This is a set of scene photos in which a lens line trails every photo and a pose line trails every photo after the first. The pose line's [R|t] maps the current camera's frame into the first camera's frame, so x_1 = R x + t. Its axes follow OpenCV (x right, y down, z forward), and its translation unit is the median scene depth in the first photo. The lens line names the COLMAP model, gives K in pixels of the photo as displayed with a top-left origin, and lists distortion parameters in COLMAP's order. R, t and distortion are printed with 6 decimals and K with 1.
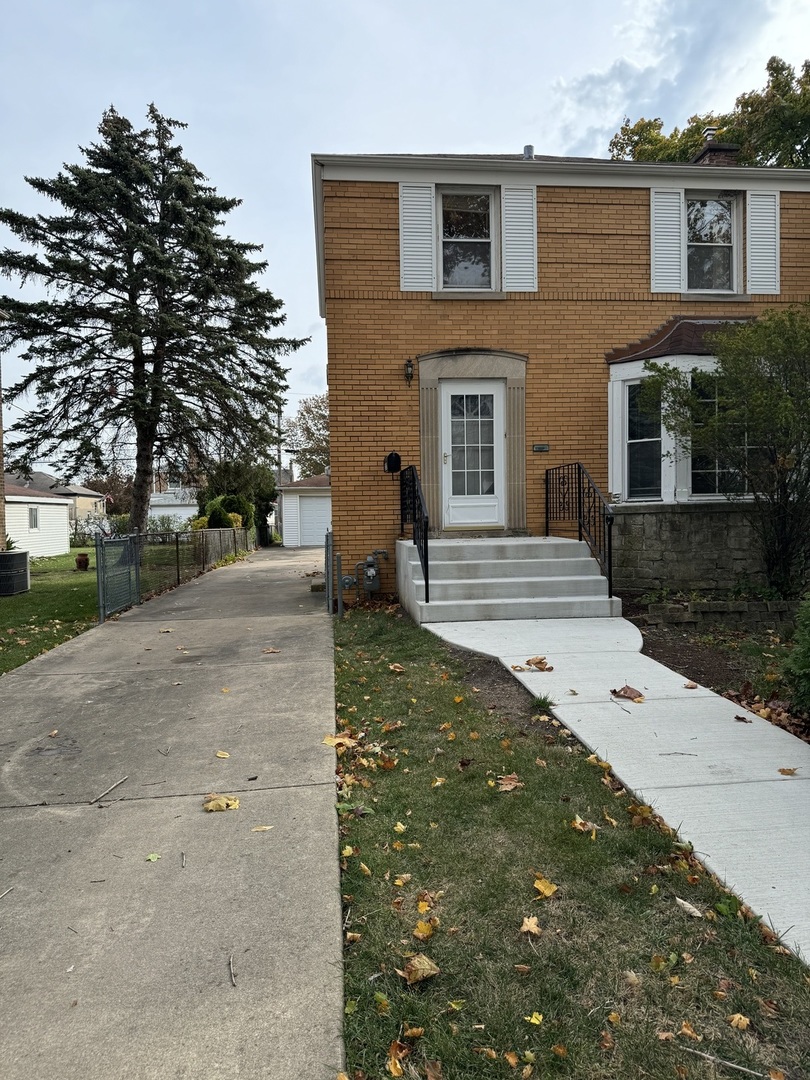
lens RADIAL K [[753.4, 0, 406.0], [0, 753.4, 538.3], [0, 0, 1]] dist [0.075882, -0.097750]
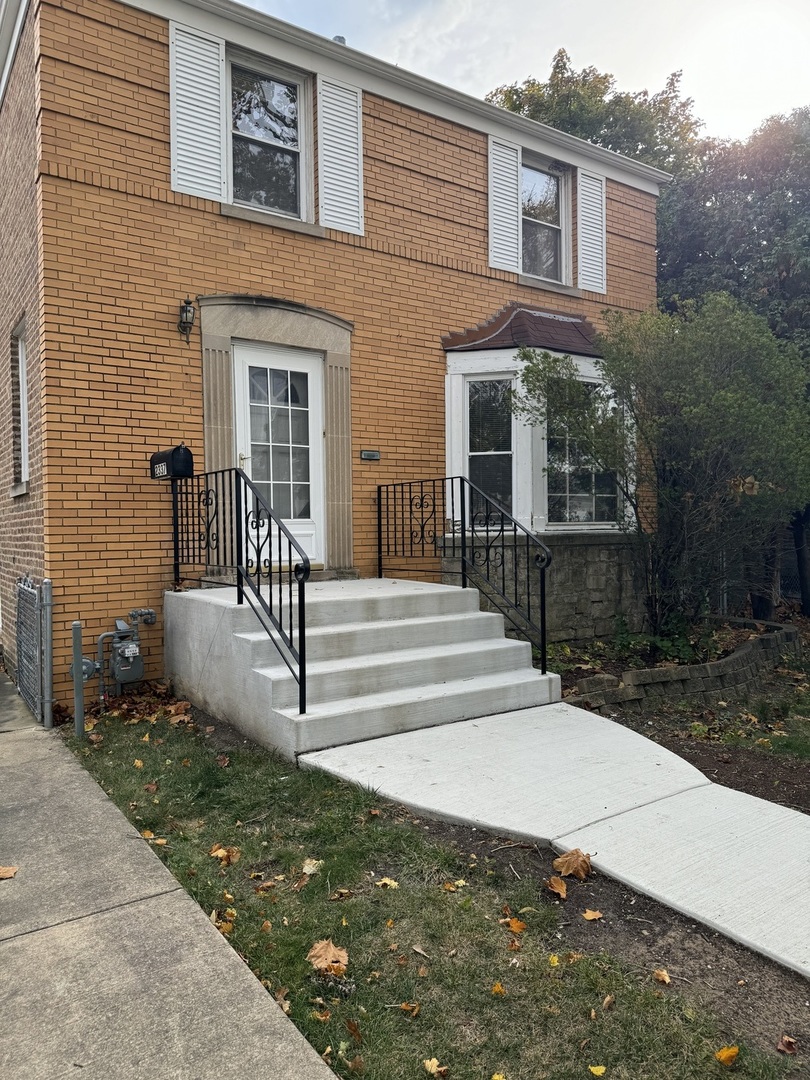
lens RADIAL K [[753.4, 0, 399.0], [0, 753.4, 536.6], [0, 0, 1]] dist [0.075882, -0.097750]
pose [[0.881553, 0.002577, 0.472078, -0.135074], [0.010756, 0.999616, -0.025544, -0.023796], [-0.471962, 0.027596, 0.881187, 0.362677]]
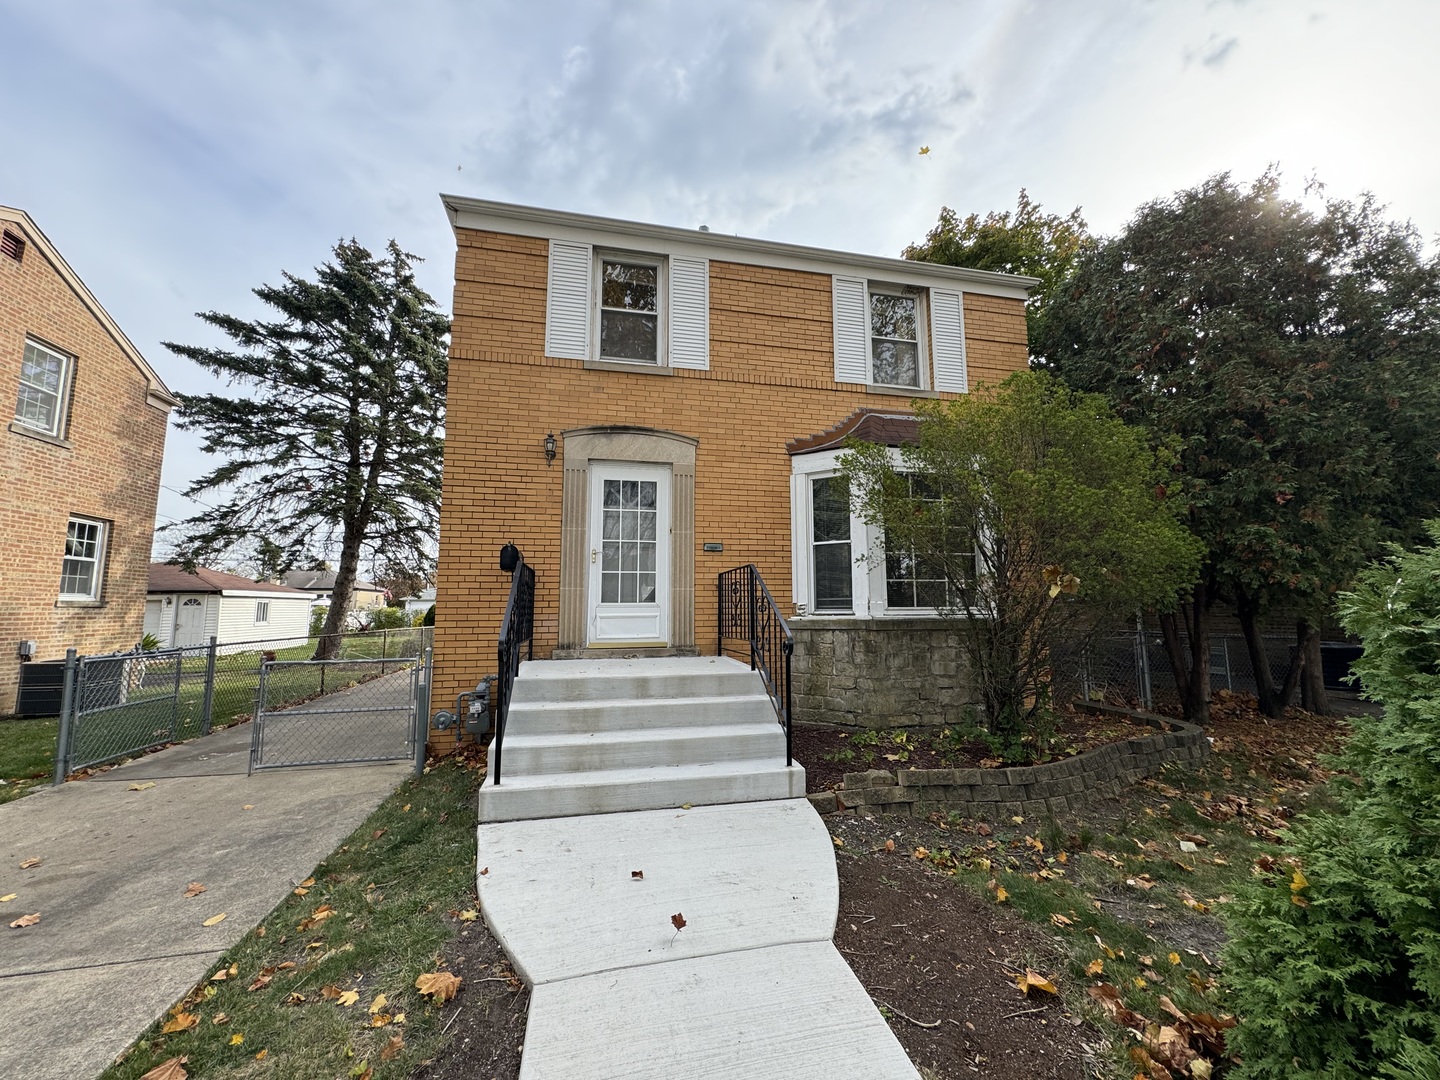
lens RADIAL K [[571.8, 0, 719.7], [0, 571.8, 541.7], [0, 0, 1]] dist [-0.003175, 0.000396]
pose [[0.993231, 0.028961, 0.112489, 0.116590], [-0.011969, 0.988781, -0.148892, -0.032742], [-0.115539, 0.146537, 0.982434, 0.384435]]
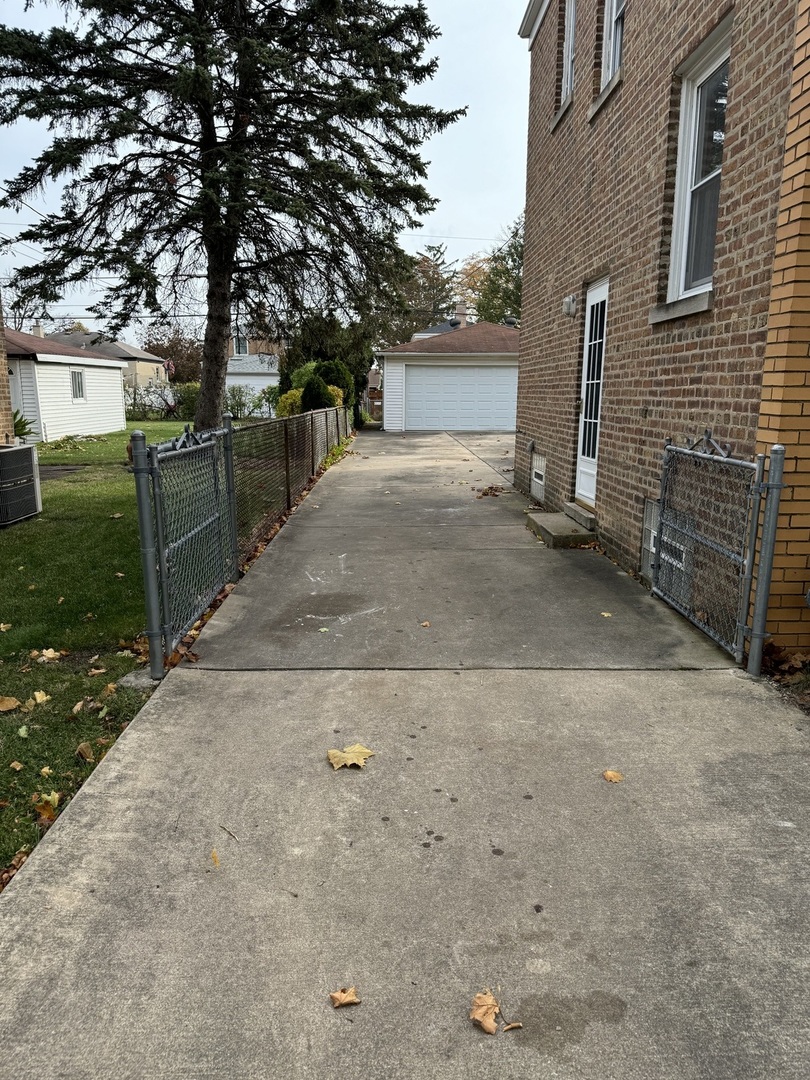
lens RADIAL K [[753.4, 0, 402.6], [0, 753.4, 544.6], [0, 0, 1]] dist [0.075882, -0.097750]
pose [[0.996164, 0.041410, -0.077085, -0.238277], [-0.027755, 0.984975, 0.170451, -0.019421], [0.082985, -0.167658, 0.982346, 0.618863]]
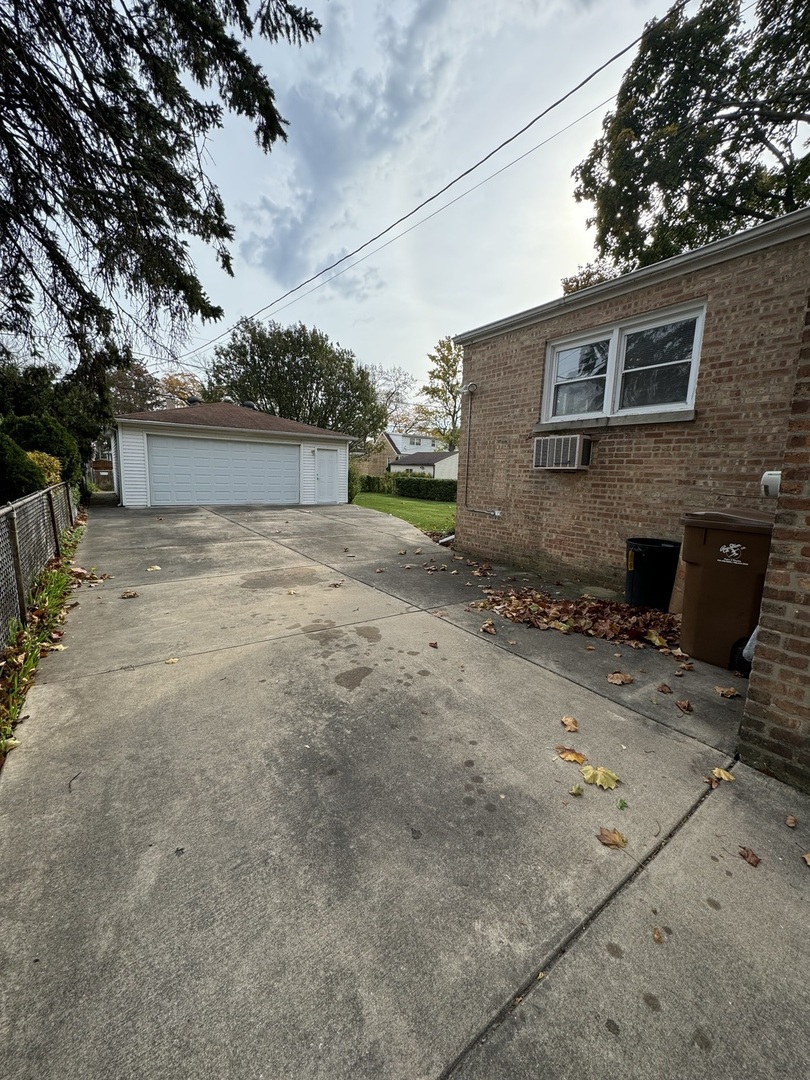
lens RADIAL K [[428.8, 0, 414.7], [0, 428.8, 546.2], [0, 0, 1]] dist [-0.003175, 0.000396]
pose [[0.864846, -0.036516, 0.500708, -0.397930], [-0.035120, 0.990507, 0.132897, -0.045536], [-0.500807, -0.132520, 0.855354, 1.591009]]
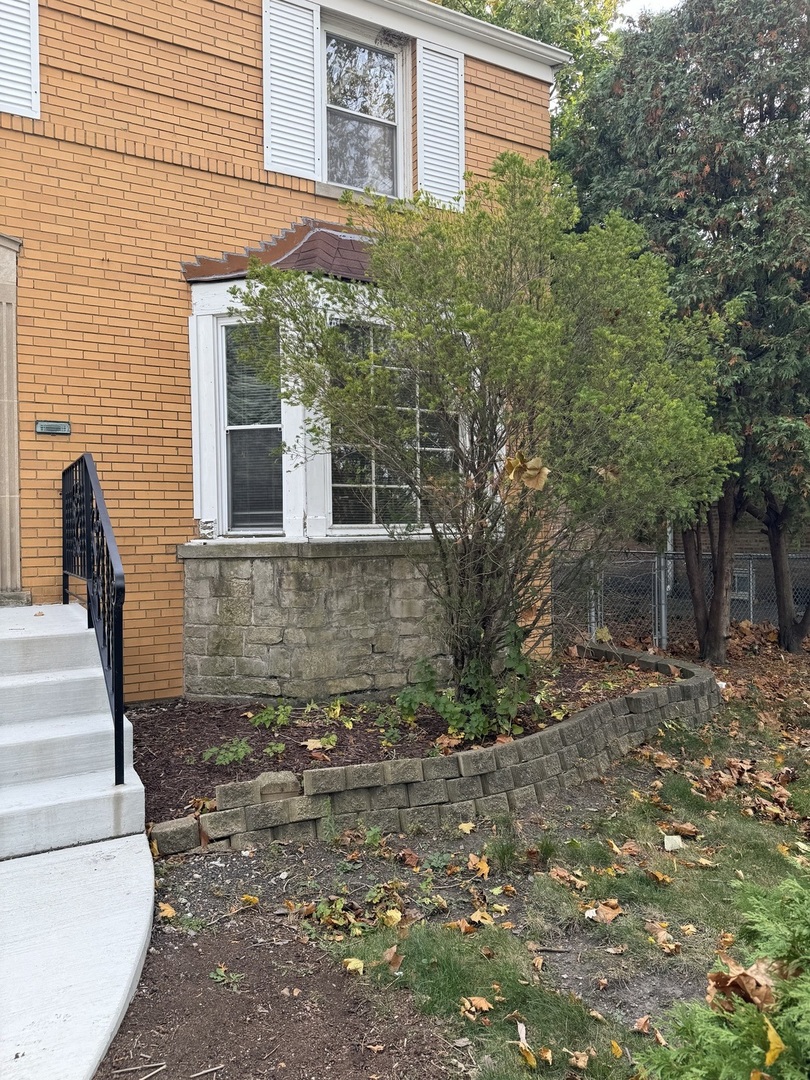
lens RADIAL K [[753.4, 0, 398.1], [0, 753.4, 536.1], [0, 0, 1]] dist [0.075882, -0.097750]
pose [[0.924824, 0.004270, 0.380372, 0.200792], [0.004327, 0.999754, -0.021743, -0.035839], [-0.380371, 0.021754, 0.924578, 0.447469]]
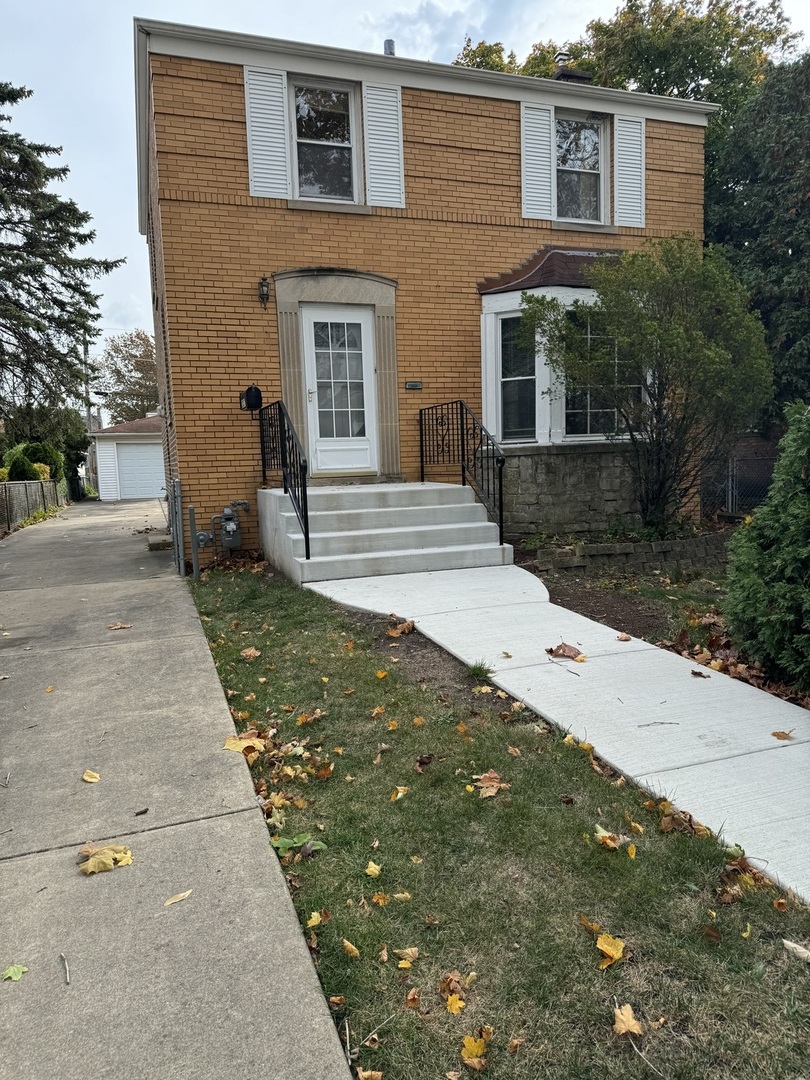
lens RADIAL K [[753.4, 0, 414.3], [0, 753.4, 544.6], [0, 0, 1]] dist [0.075882, -0.097750]
pose [[0.971756, -0.038999, 0.232743, -0.042197], [0.021388, 0.996746, 0.077716, 0.002511], [-0.235017, -0.070543, 0.969428, 0.095093]]
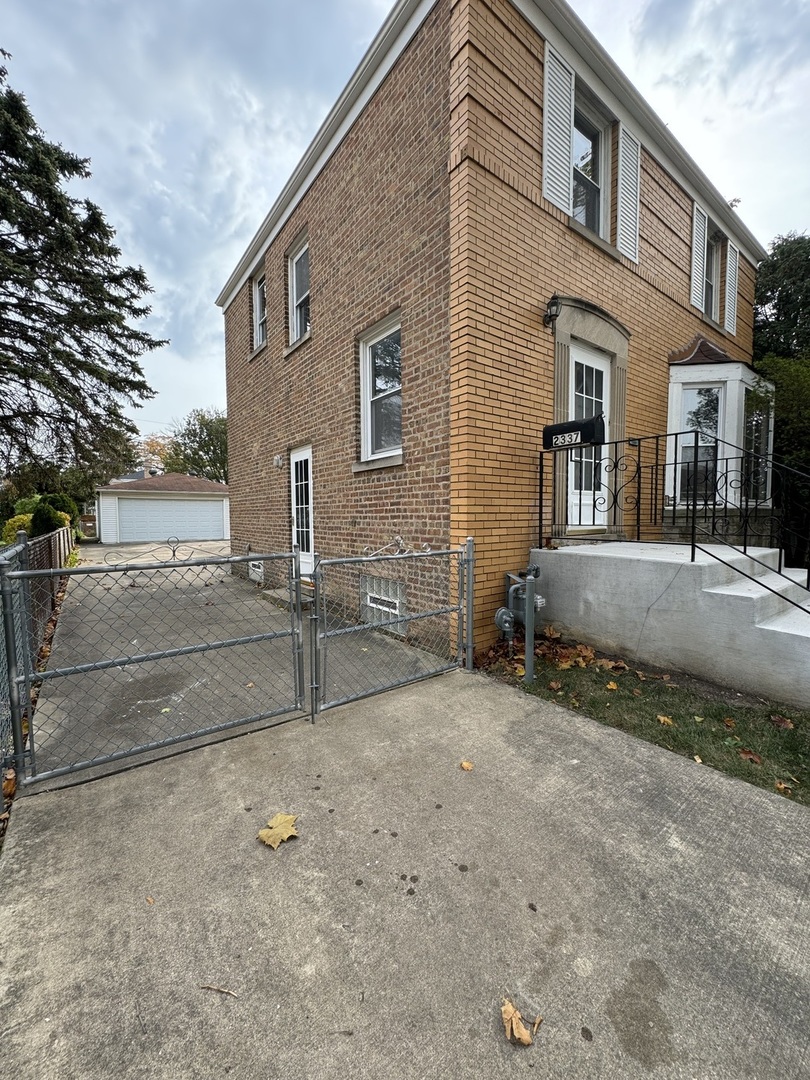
lens RADIAL K [[428.8, 0, 405.0], [0, 428.8, 539.3], [0, 0, 1]] dist [-0.003175, 0.000396]
pose [[0.857386, -0.012878, 0.514514, -0.321483], [0.003853, 0.999819, 0.018605, -0.014647], [-0.514660, -0.013969, 0.857280, 0.707776]]
